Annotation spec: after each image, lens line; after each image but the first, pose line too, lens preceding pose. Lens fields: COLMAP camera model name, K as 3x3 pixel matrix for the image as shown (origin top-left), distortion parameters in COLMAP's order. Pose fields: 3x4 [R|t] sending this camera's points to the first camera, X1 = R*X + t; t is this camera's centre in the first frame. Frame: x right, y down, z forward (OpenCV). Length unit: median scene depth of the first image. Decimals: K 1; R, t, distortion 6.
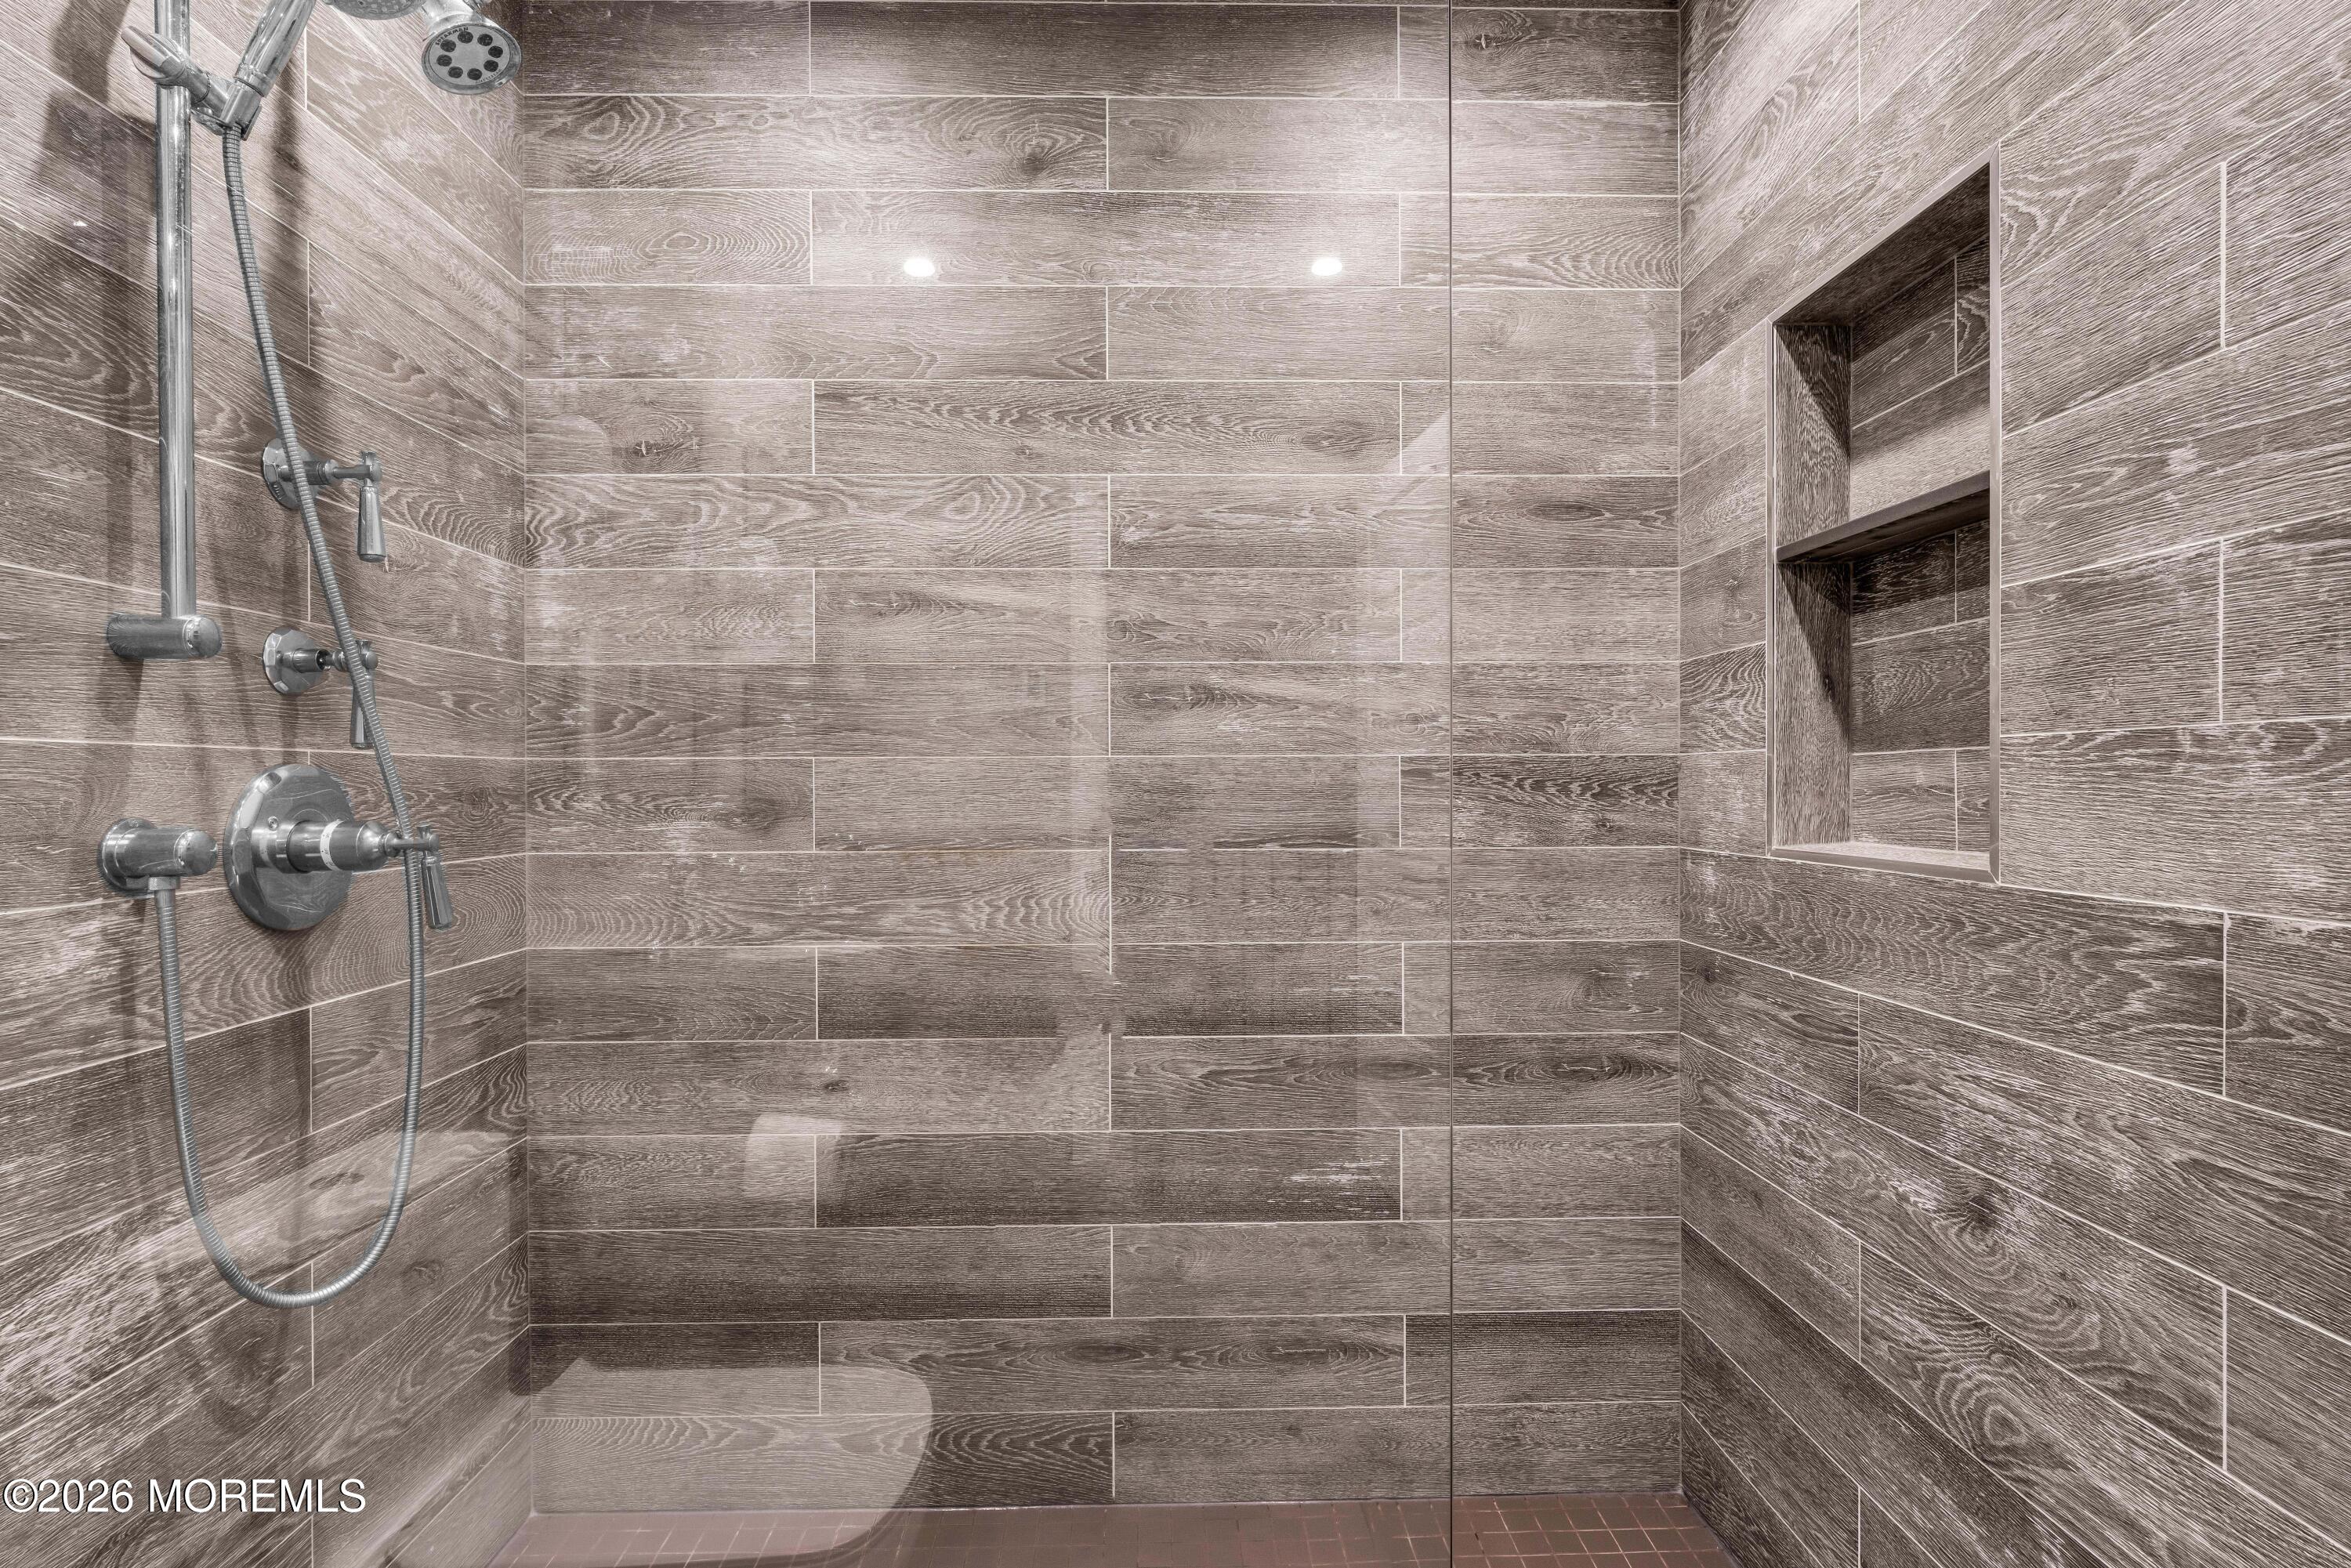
lens RADIAL K [[1208.0, 0, 1176.1], [0, 1208.0, 792.0], [0, 0, 1]] dist [-0.000378, -0.000148]
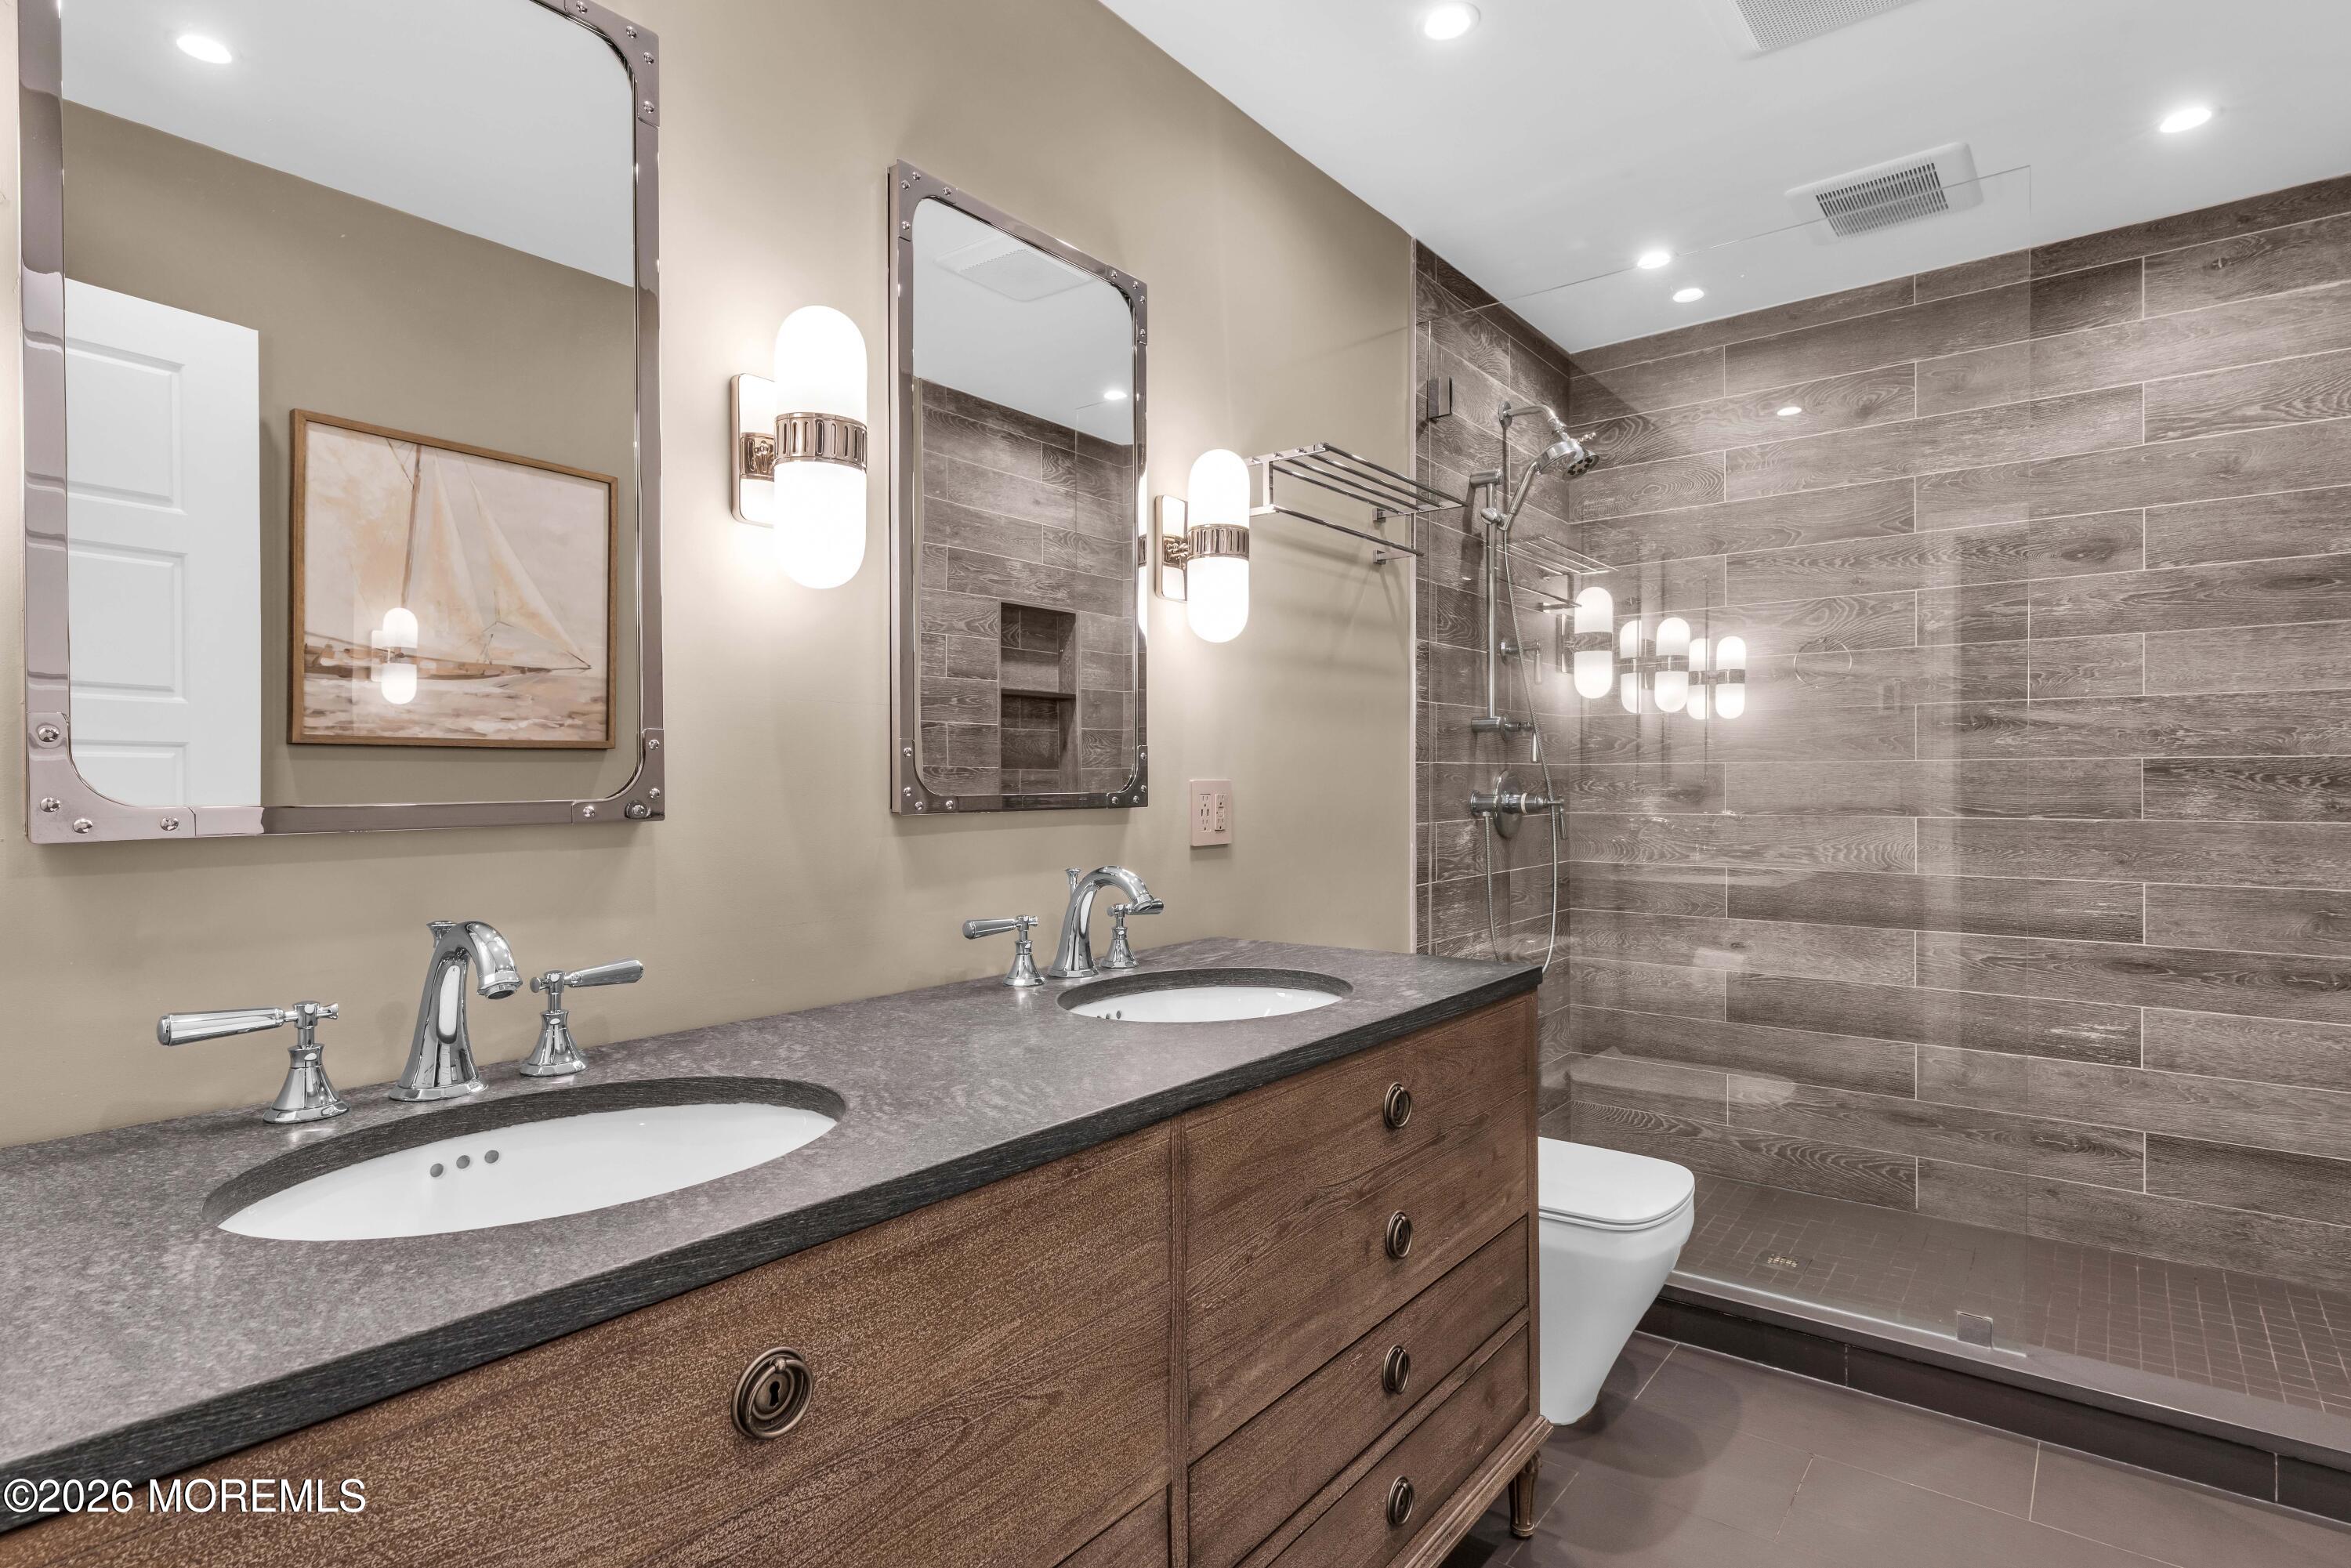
lens RADIAL K [[1208.0, 0, 1171.6], [0, 1208.0, 784.9], [0, 0, 1]] dist [-0.000378, -0.000148]
pose [[0.778300, 0.003737, -0.627882, 0.189390], [-0.001991, 0.999992, 0.003485, 0.000131], [0.627890, -0.001462, 0.778301, -0.921812]]
